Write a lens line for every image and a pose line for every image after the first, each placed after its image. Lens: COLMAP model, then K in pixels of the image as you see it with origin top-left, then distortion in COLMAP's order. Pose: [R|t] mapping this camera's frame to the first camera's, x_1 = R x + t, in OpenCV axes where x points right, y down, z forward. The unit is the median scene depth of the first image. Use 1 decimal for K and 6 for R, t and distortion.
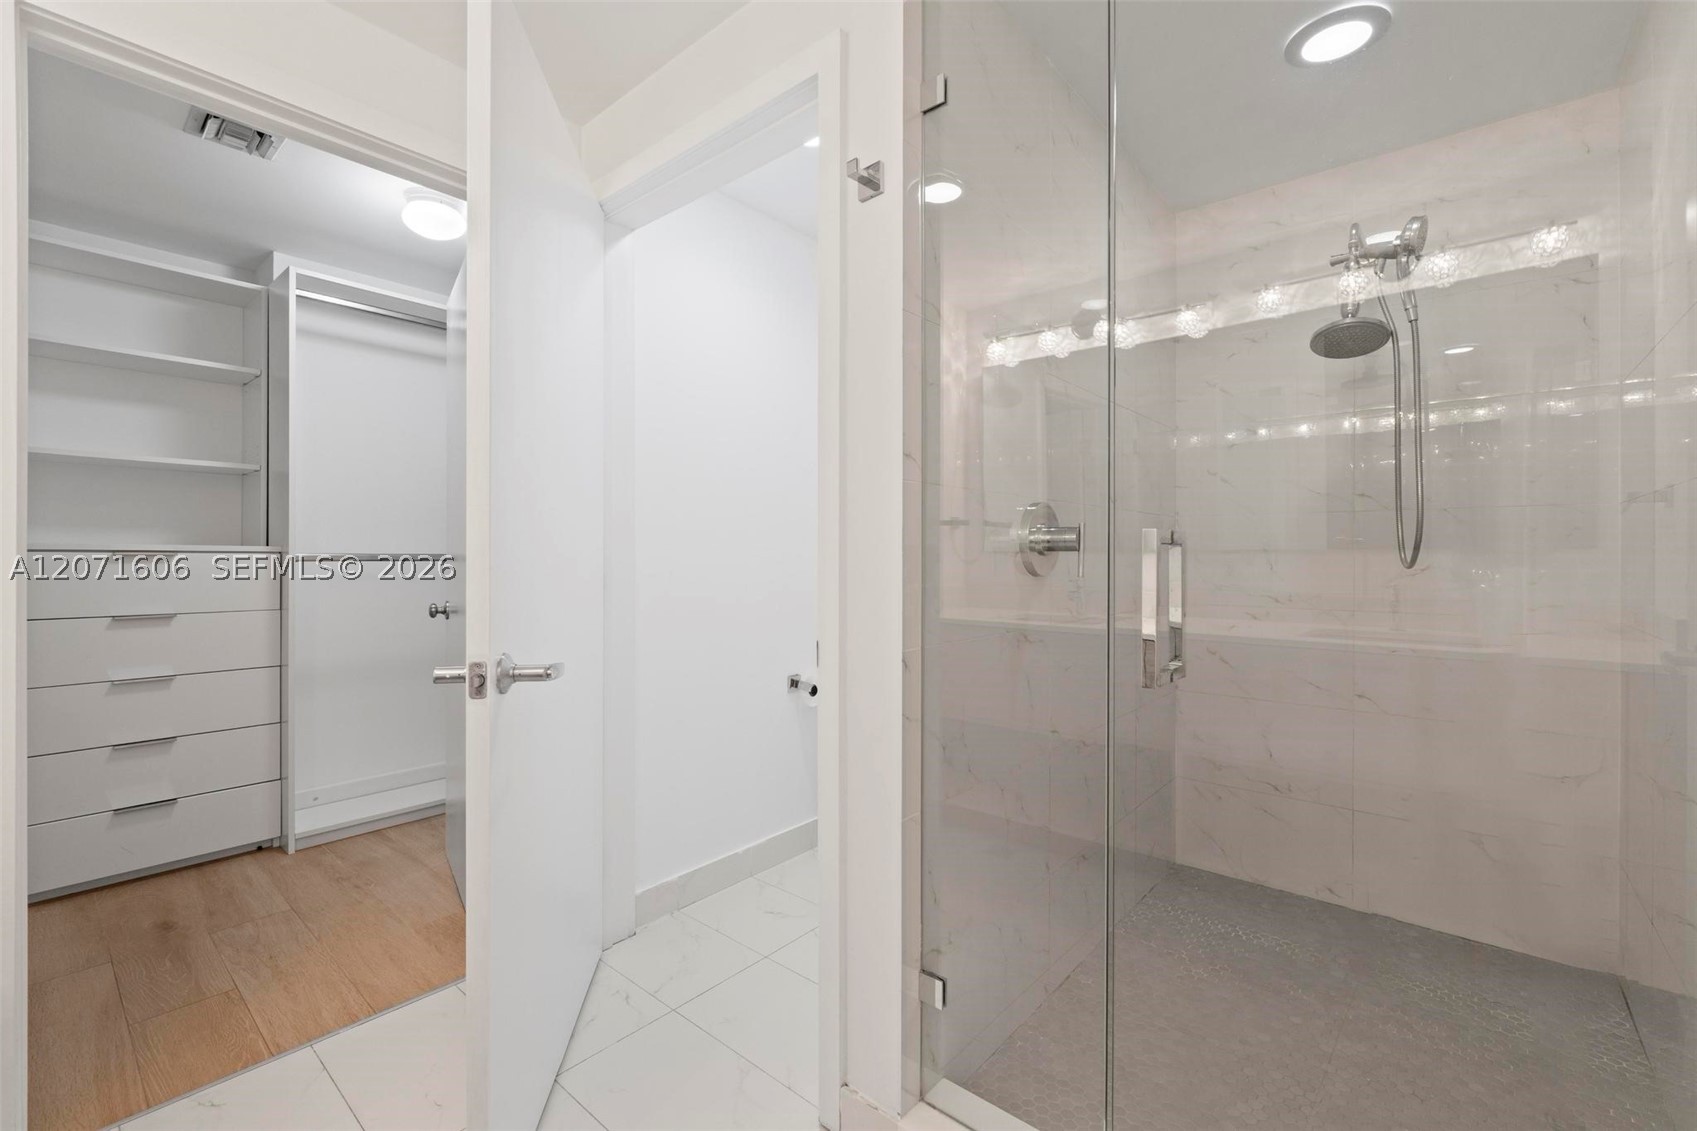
lens RADIAL K [[729.6, 0, 857.2], [0, 729.6, 558.2], [0, 0, 1]] dist [-0.000838, -0.000600]
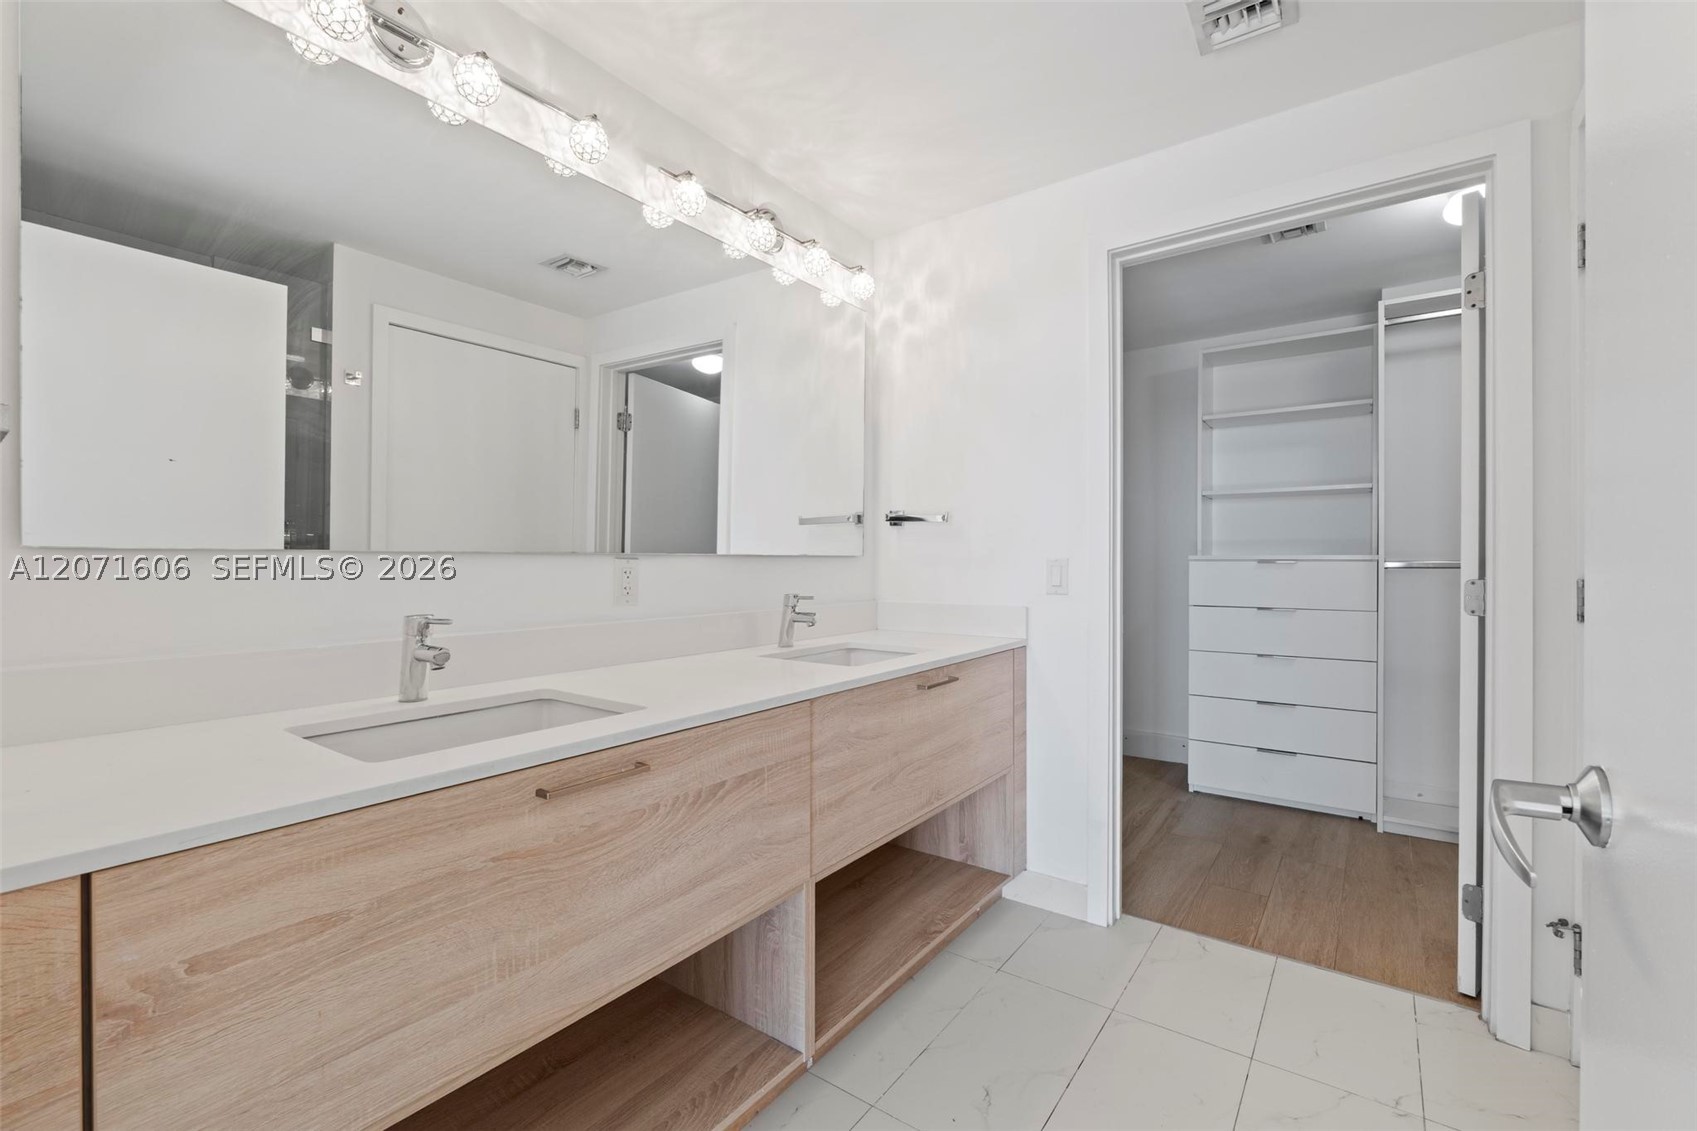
lens RADIAL K [[747.9, 0, 834.0], [0, 747.9, 556.2], [0, 0, 1]] dist [-0.002250, -0.000707]
pose [[0.059153, -0.006446, -0.998228, 0.373124], [-0.004982, 0.999965, -0.006753, 0.000611], [0.998236, 0.005373, 0.059119, 0.134037]]
